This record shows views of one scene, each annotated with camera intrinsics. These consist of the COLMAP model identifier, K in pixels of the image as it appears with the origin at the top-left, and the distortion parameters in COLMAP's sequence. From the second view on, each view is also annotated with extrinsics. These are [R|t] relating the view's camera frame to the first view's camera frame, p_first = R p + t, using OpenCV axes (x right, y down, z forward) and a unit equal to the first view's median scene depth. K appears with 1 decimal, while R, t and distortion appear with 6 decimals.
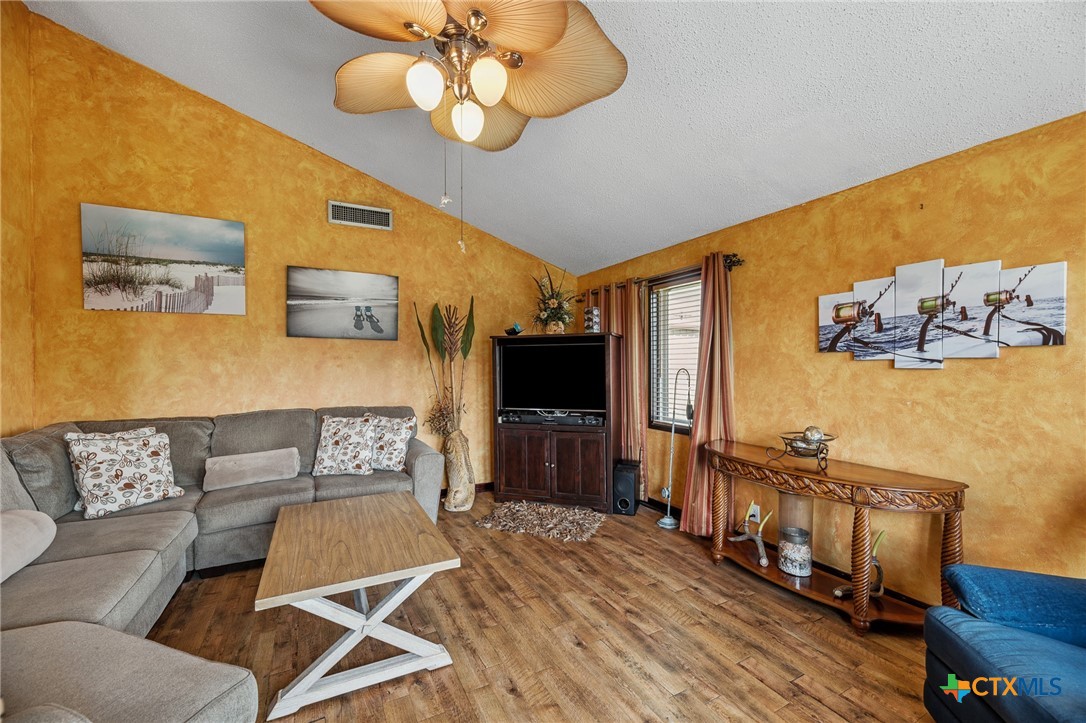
lens RADIAL K [[441.5, 0, 549.5], [0, 441.5, 366.5], [0, 0, 1]] dist [-0.000864, -0.000347]
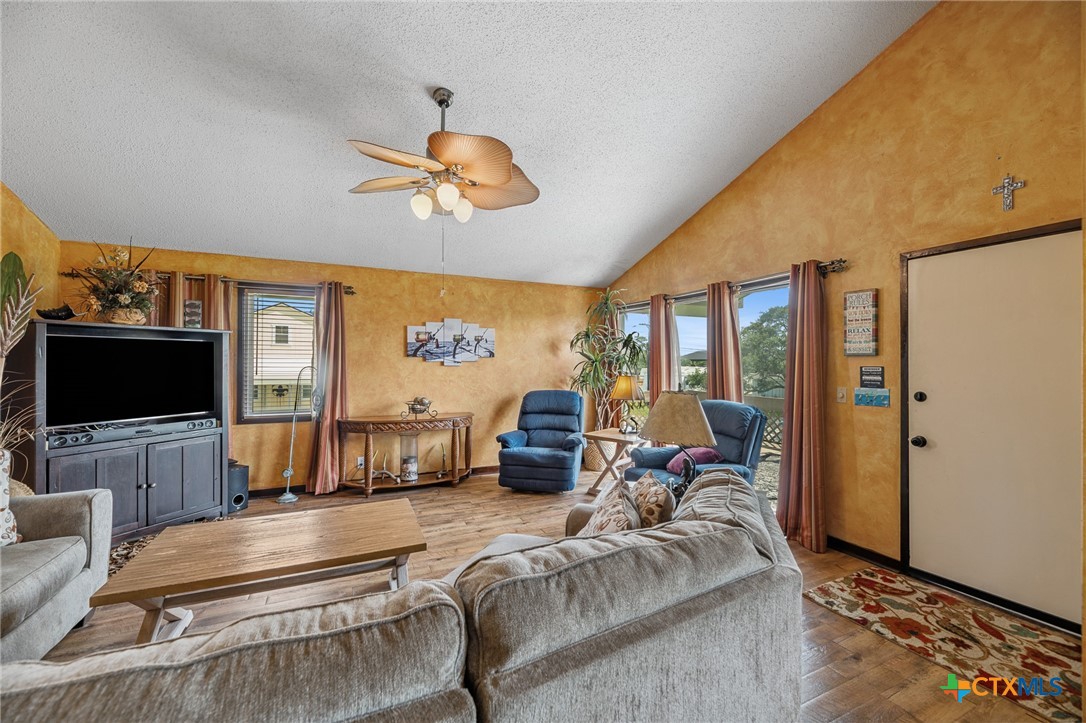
lens RADIAL K [[441.5, 0, 546.1], [0, 441.5, 359.9], [0, 0, 1]] dist [-0.000864, -0.000347]
pose [[0.056139, 0.009560, 0.998377, -1.215677], [0.001378, 0.999952, -0.009653, -0.002046], [-0.998422, 0.001918, 0.056123, 0.351952]]
